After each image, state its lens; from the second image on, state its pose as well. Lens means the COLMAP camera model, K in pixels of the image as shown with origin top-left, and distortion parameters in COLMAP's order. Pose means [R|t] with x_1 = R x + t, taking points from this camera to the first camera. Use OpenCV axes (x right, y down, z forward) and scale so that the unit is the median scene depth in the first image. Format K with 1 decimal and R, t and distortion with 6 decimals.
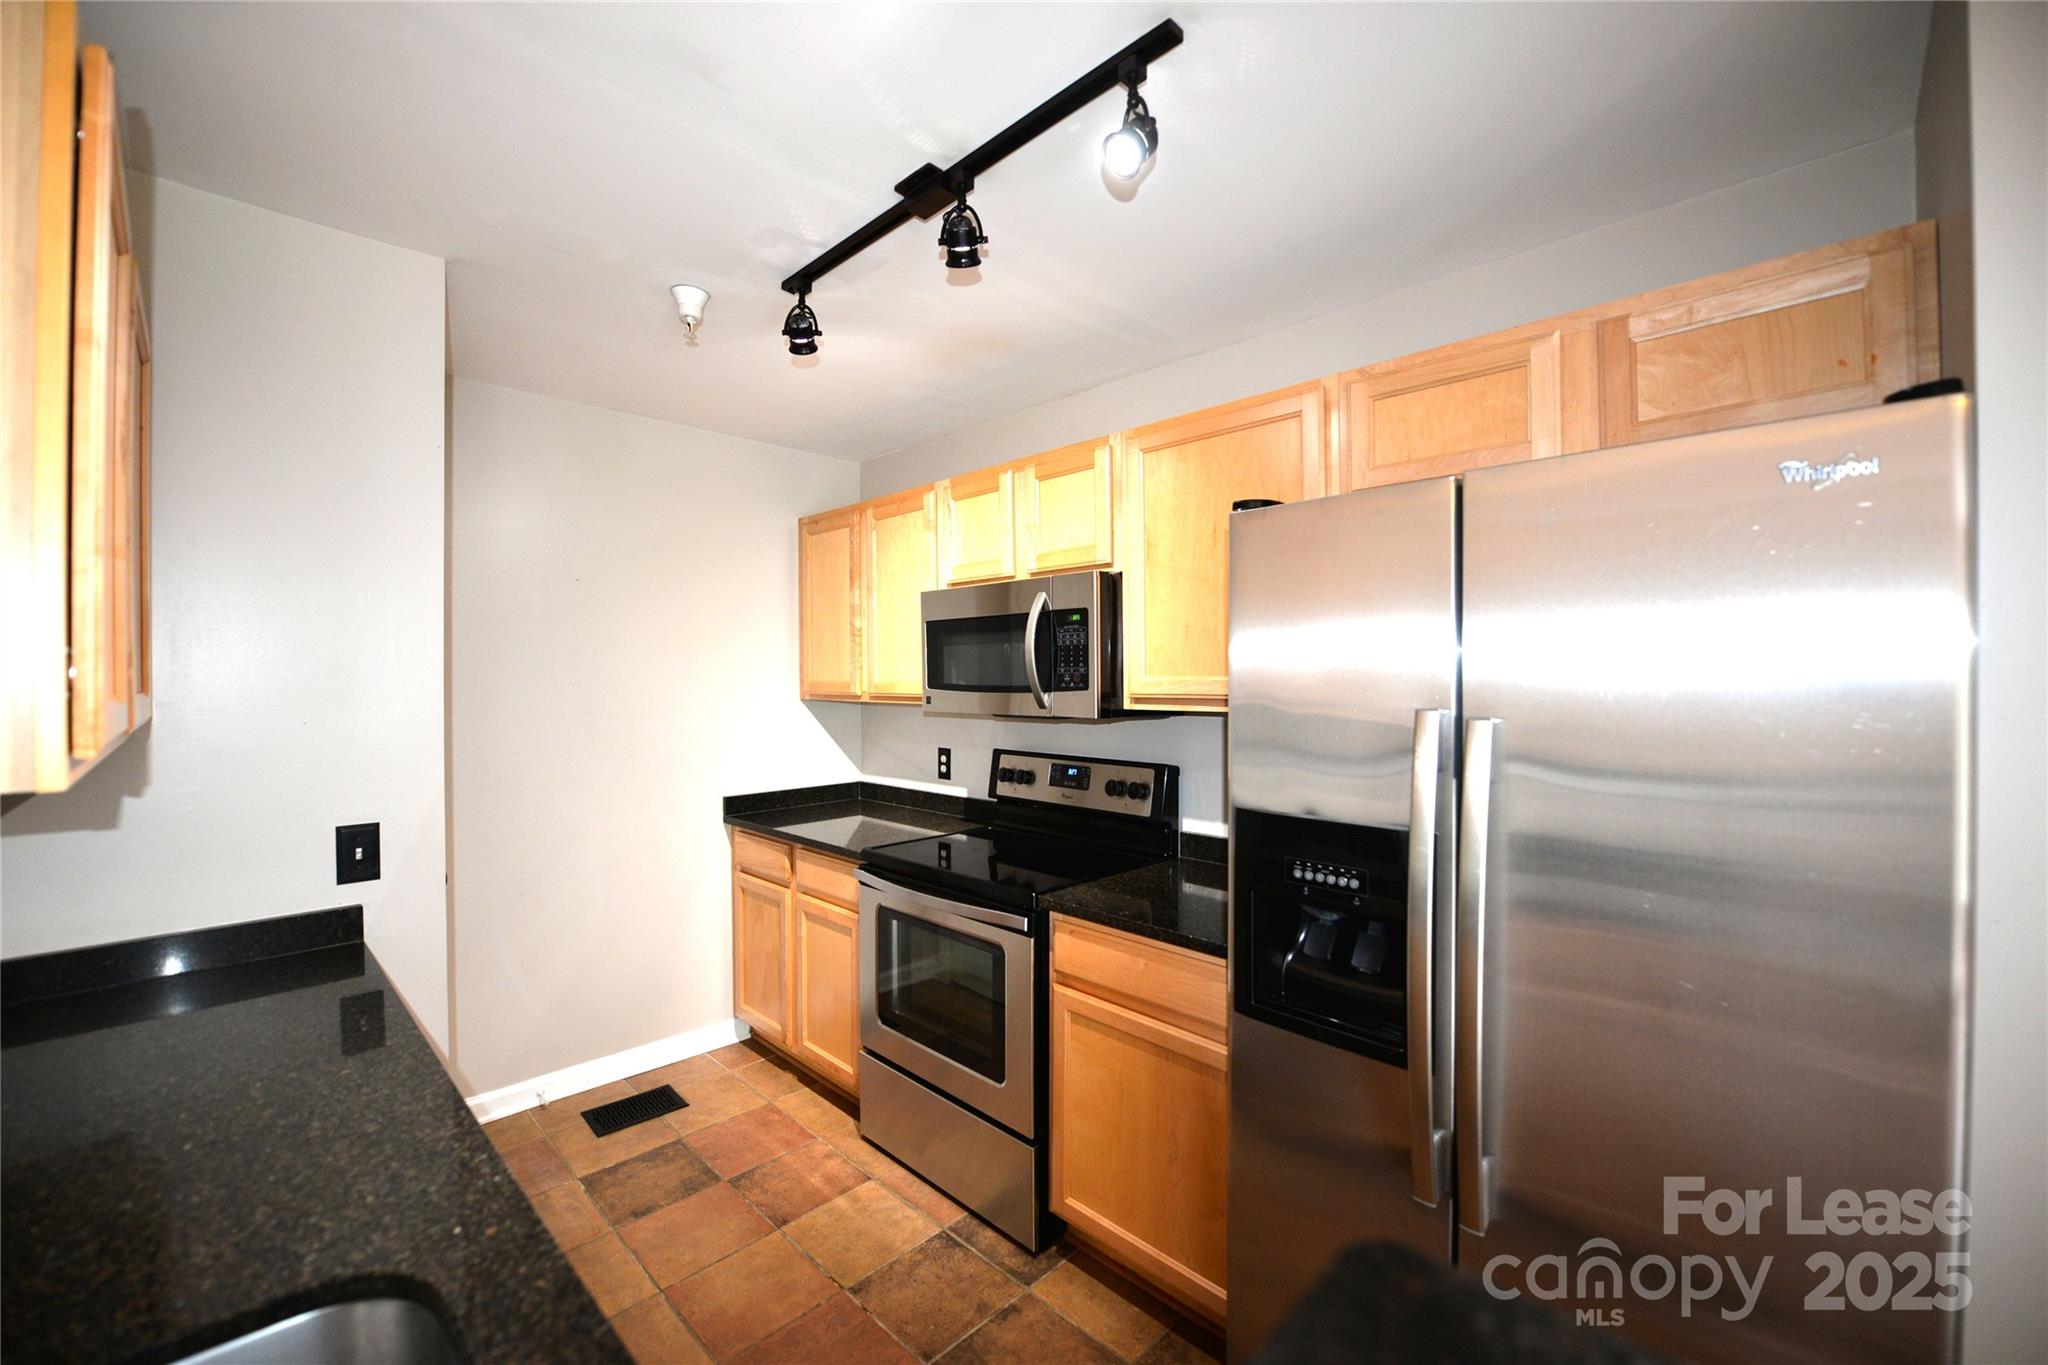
lens RADIAL K [[818.5, 0, 1026.8], [0, 818.5, 685.7], [0, 0, 1]] dist [-0.003905, -0.008418]
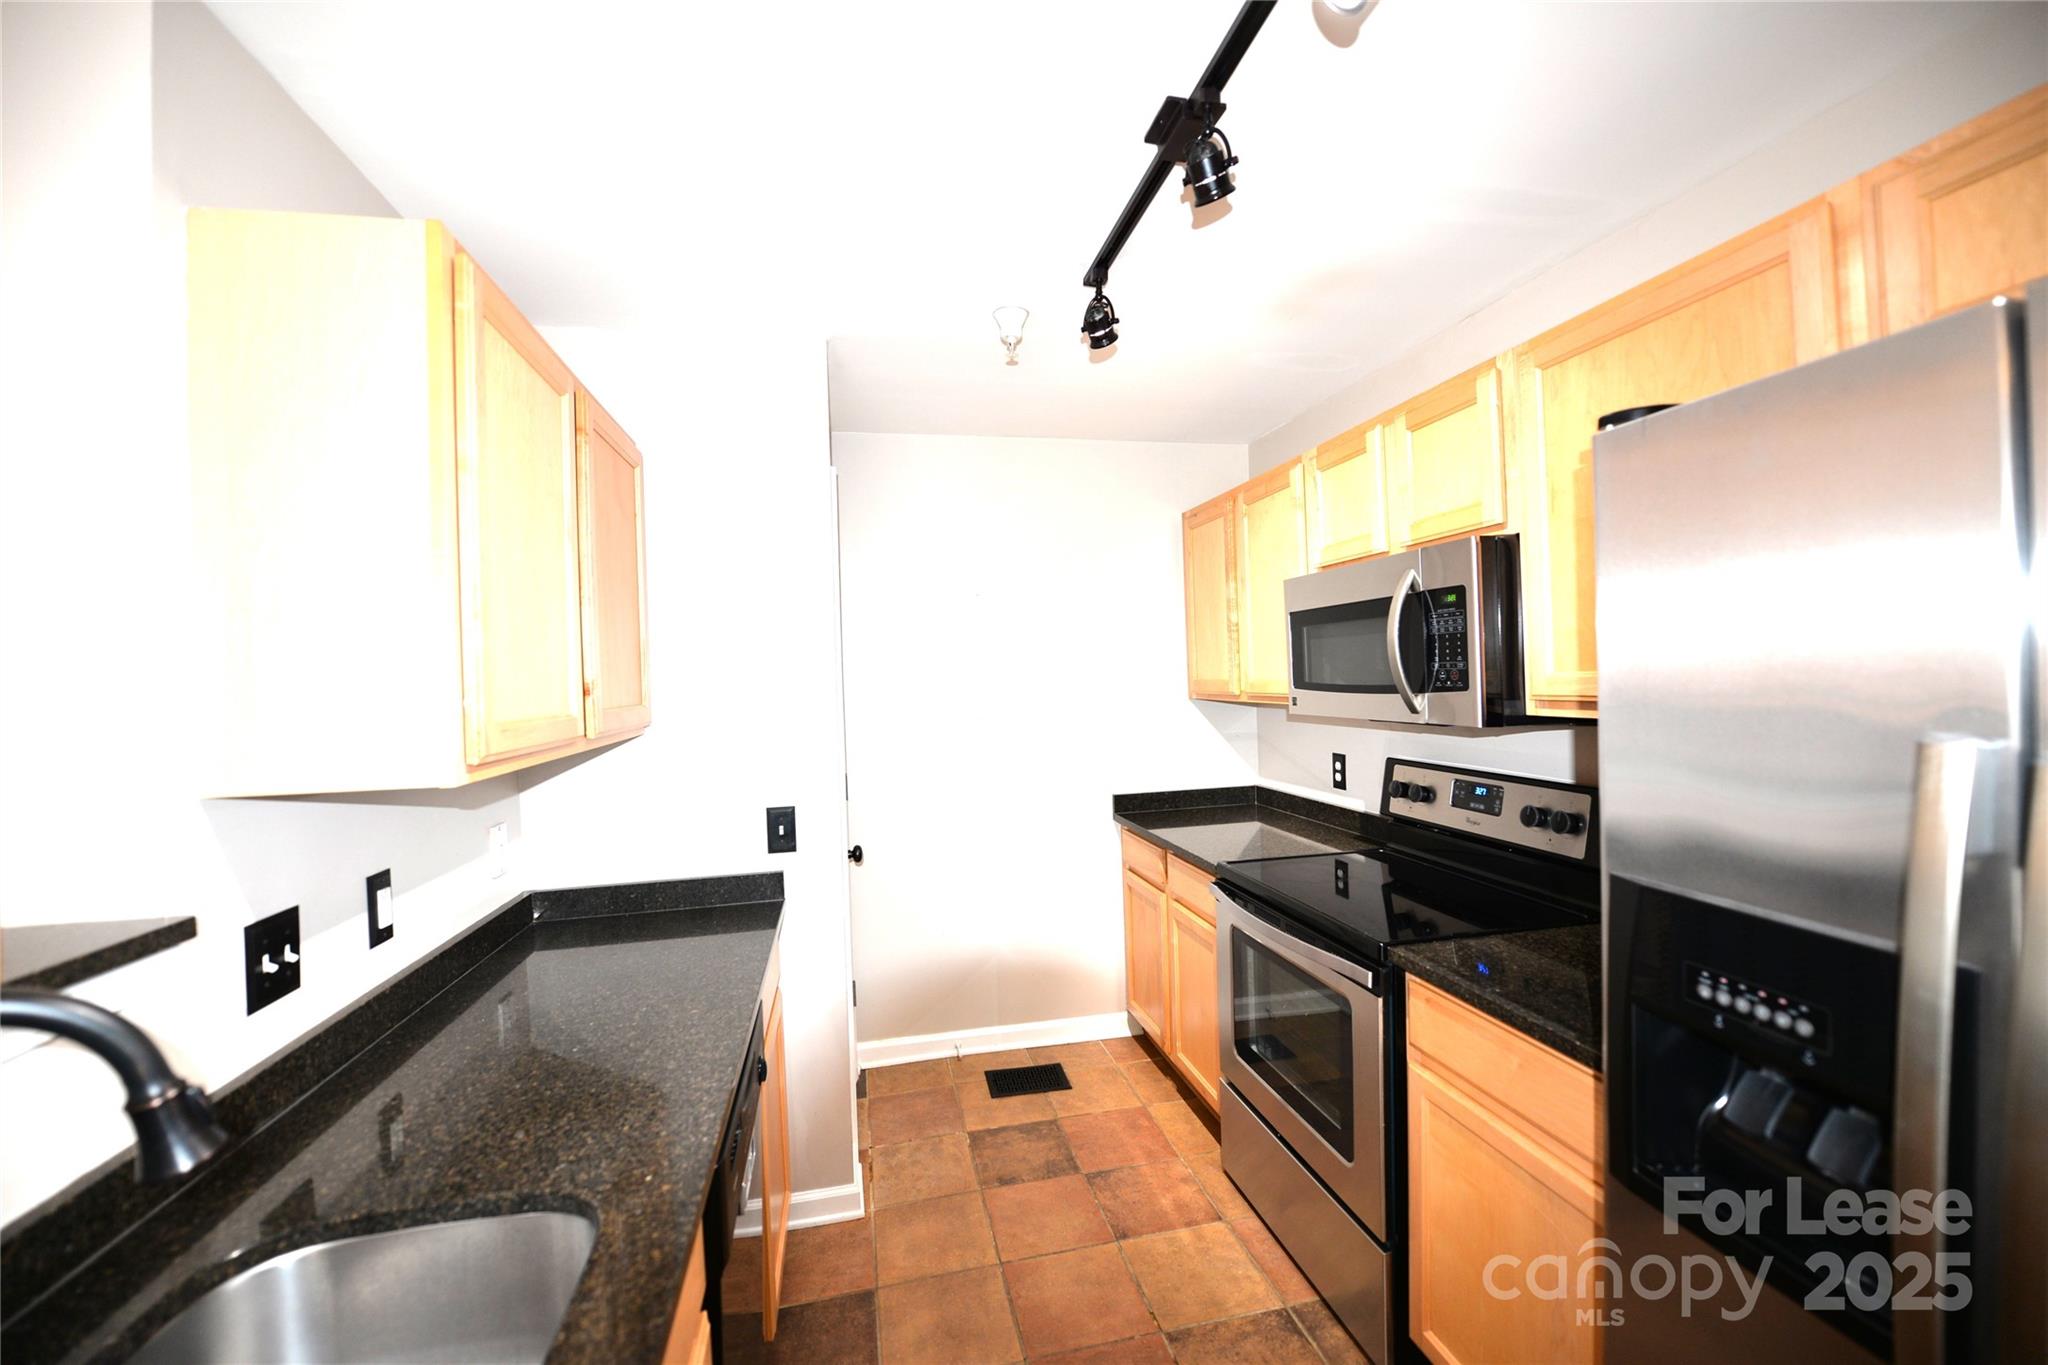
lens RADIAL K [[818.5, 0, 1026.8], [0, 818.5, 685.7], [0, 0, 1]] dist [-0.003905, -0.008418]
pose [[0.834954, -0.014344, -0.550132, 0.142239], [0.020602, 0.999774, 0.005202, -0.011312], [0.549933, -0.015677, 0.835061, 0.114941]]
